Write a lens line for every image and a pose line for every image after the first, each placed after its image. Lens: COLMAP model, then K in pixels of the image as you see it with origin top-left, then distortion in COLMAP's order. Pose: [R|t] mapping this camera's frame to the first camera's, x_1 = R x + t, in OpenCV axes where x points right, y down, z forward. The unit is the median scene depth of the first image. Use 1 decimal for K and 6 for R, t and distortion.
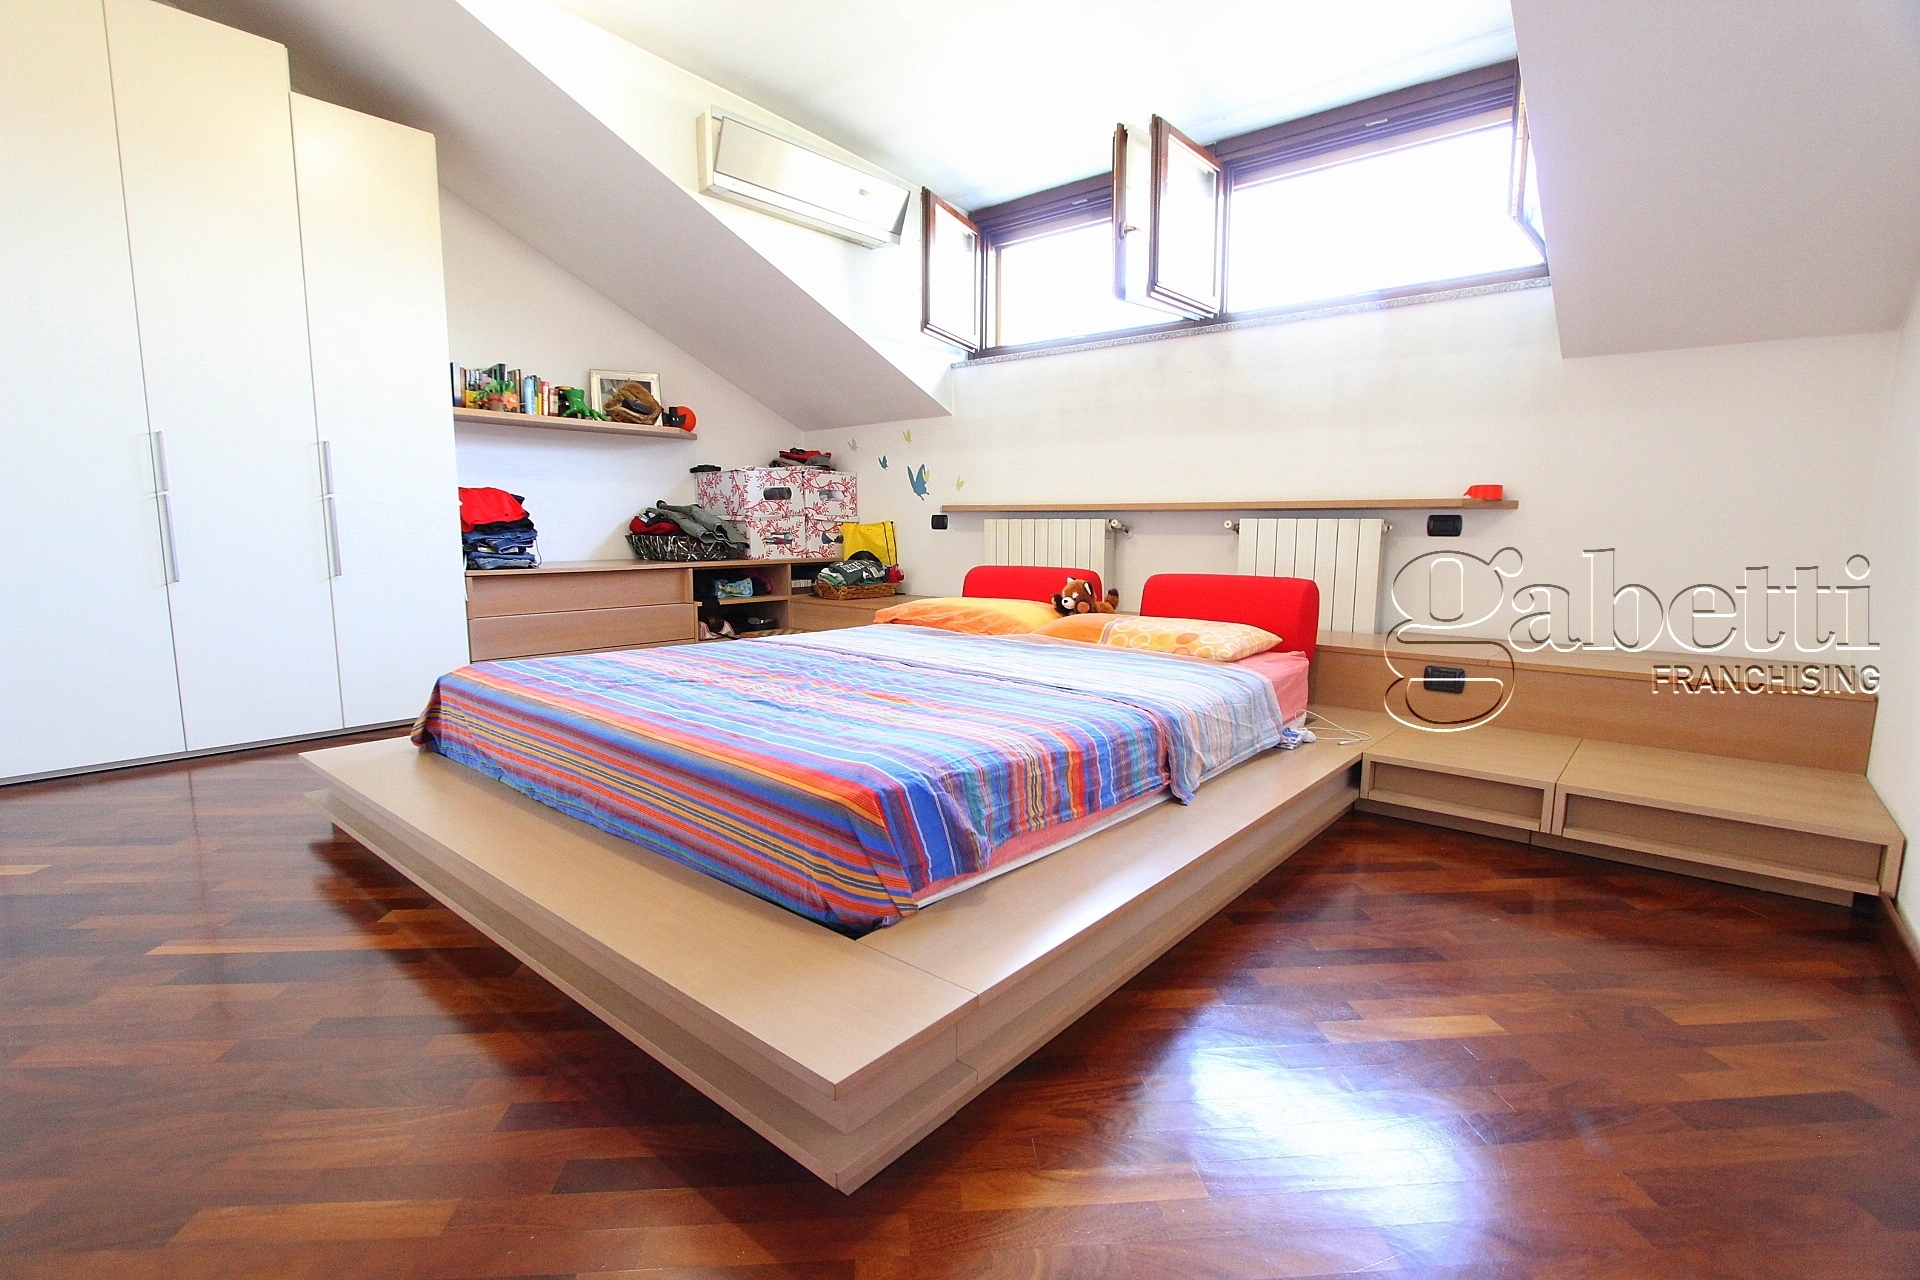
lens RADIAL K [[890.9, 0, 960.0], [0, 890.9, 640.0], [0, 0, 1]] dist [-0.004990, -0.000586]
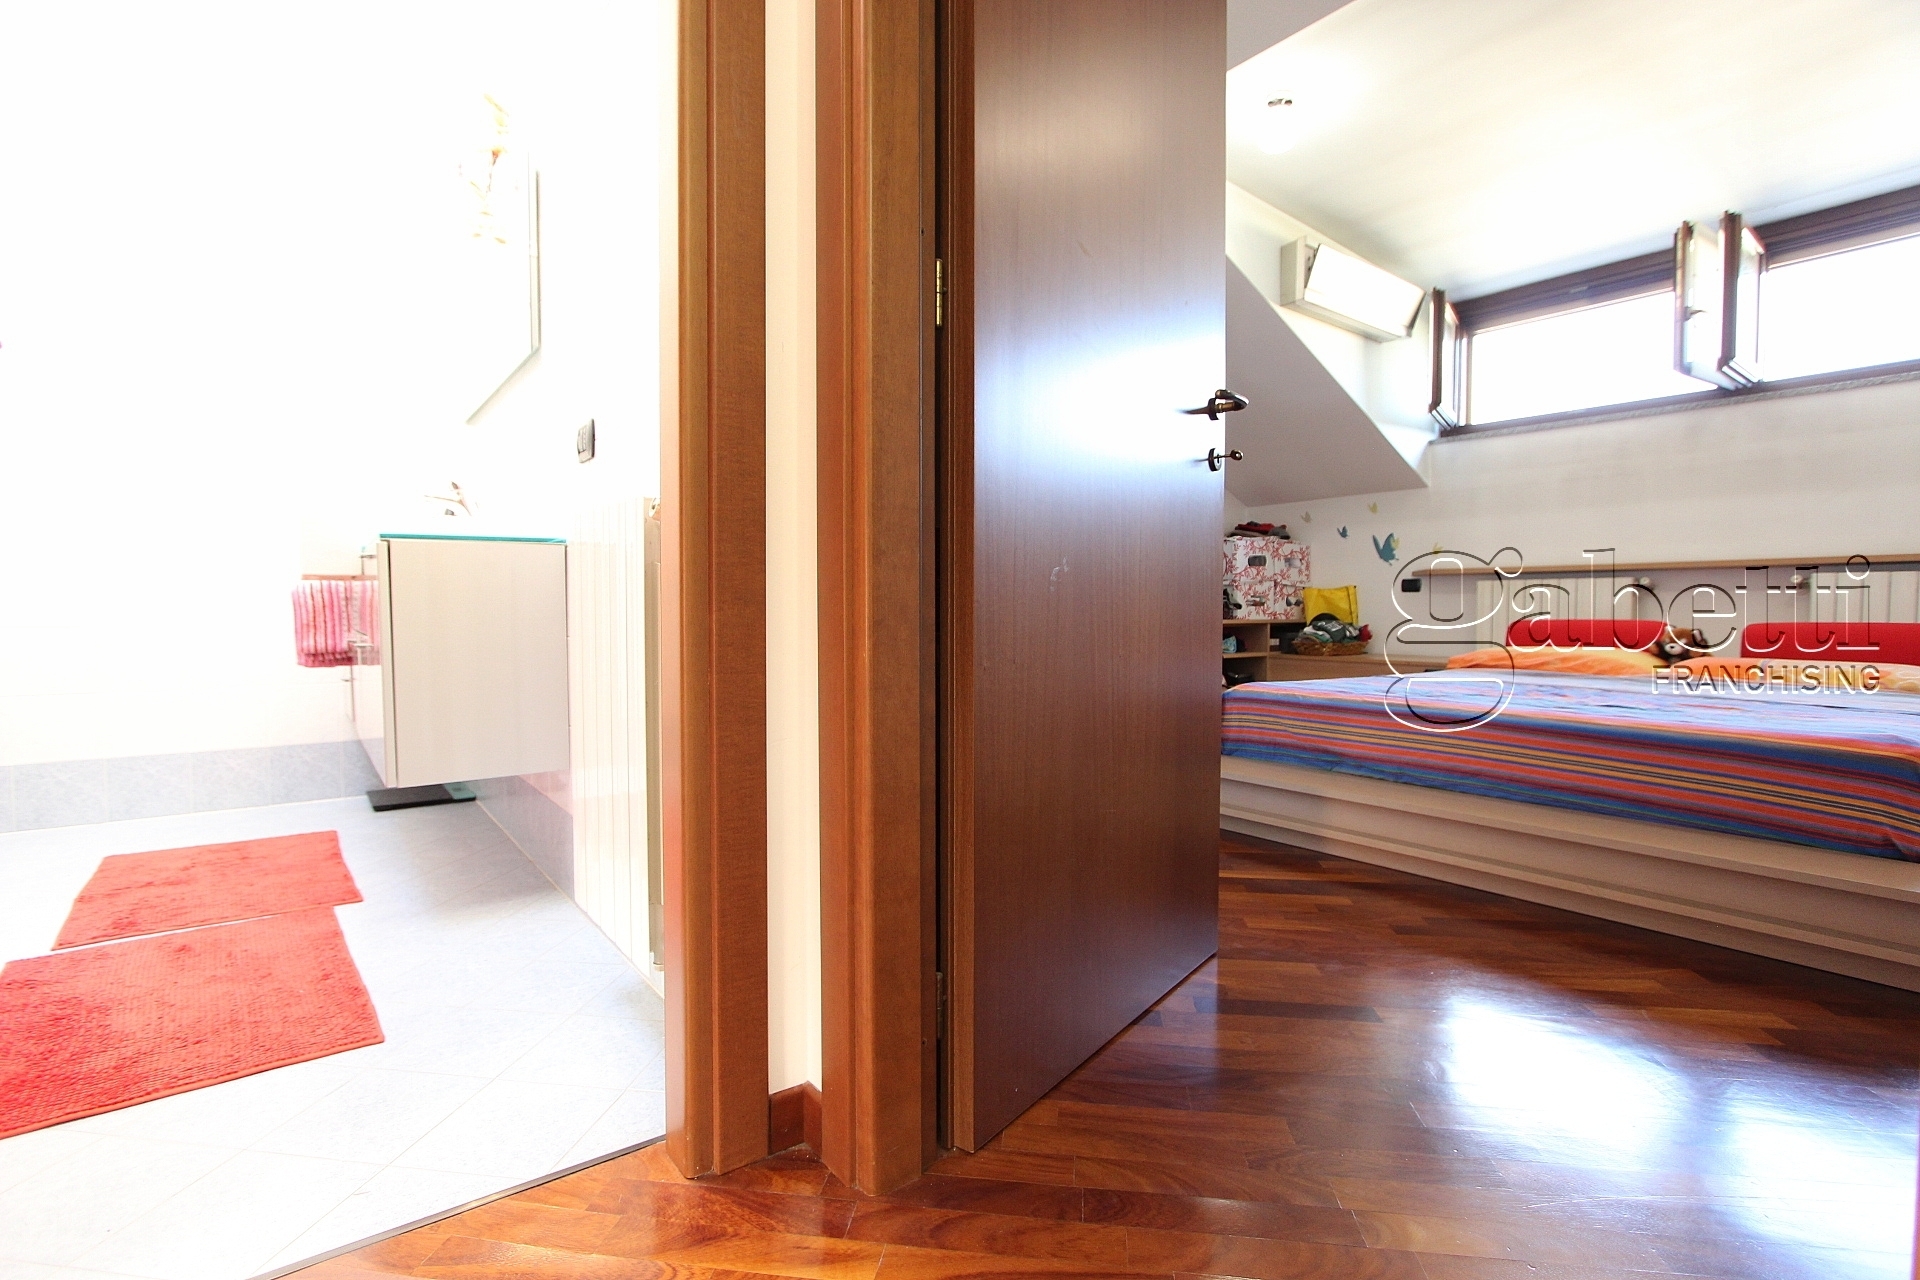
lens RADIAL K [[890.9, 0, 960.0], [0, 890.9, 640.0], [0, 0, 1]] dist [-0.004990, -0.000586]
pose [[0.979233, 0.005535, -0.202664, -0.339924], [-0.024814, 0.995384, -0.092710, 0.046058], [0.201215, 0.095814, 0.974850, -0.148504]]
